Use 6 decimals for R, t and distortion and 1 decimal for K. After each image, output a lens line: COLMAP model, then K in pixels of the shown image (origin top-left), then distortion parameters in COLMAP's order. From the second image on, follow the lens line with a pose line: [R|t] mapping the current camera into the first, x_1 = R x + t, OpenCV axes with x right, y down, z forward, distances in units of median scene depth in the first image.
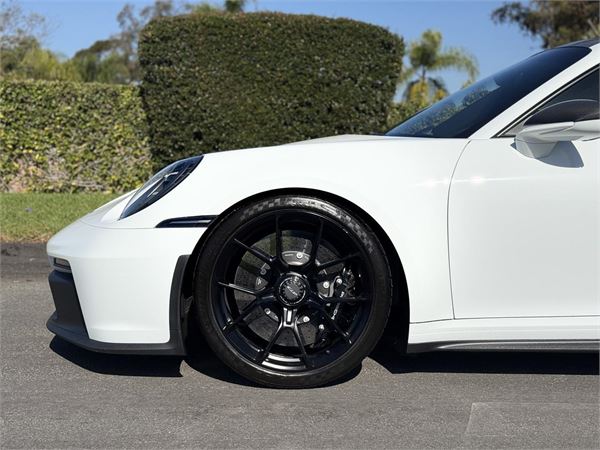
lens RADIAL K [[473.3, 0, 283.6], [0, 473.3, 228.2], [0, 0, 1]] dist [0.035737, -0.008194]
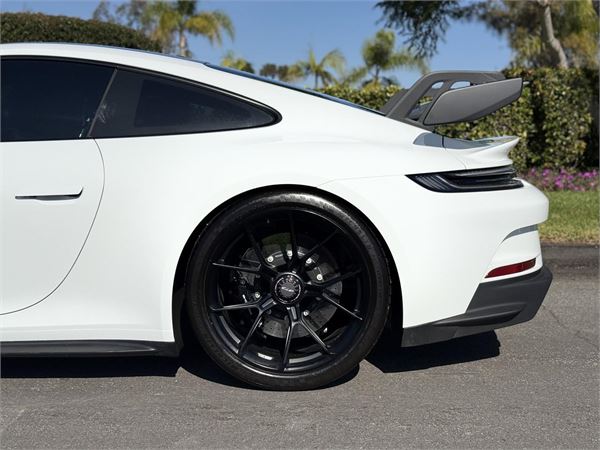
lens RADIAL K [[479.4, 0, 313.3], [0, 479.4, 224.5], [0, 0, 1]] dist [0.038103, -0.004961]
pose [[0.999916, -0.002844, 0.012672, 0.117997], [0.002916, 0.999980, -0.005688, -0.001428], [-0.012656, 0.005725, 0.999904, -0.003545]]
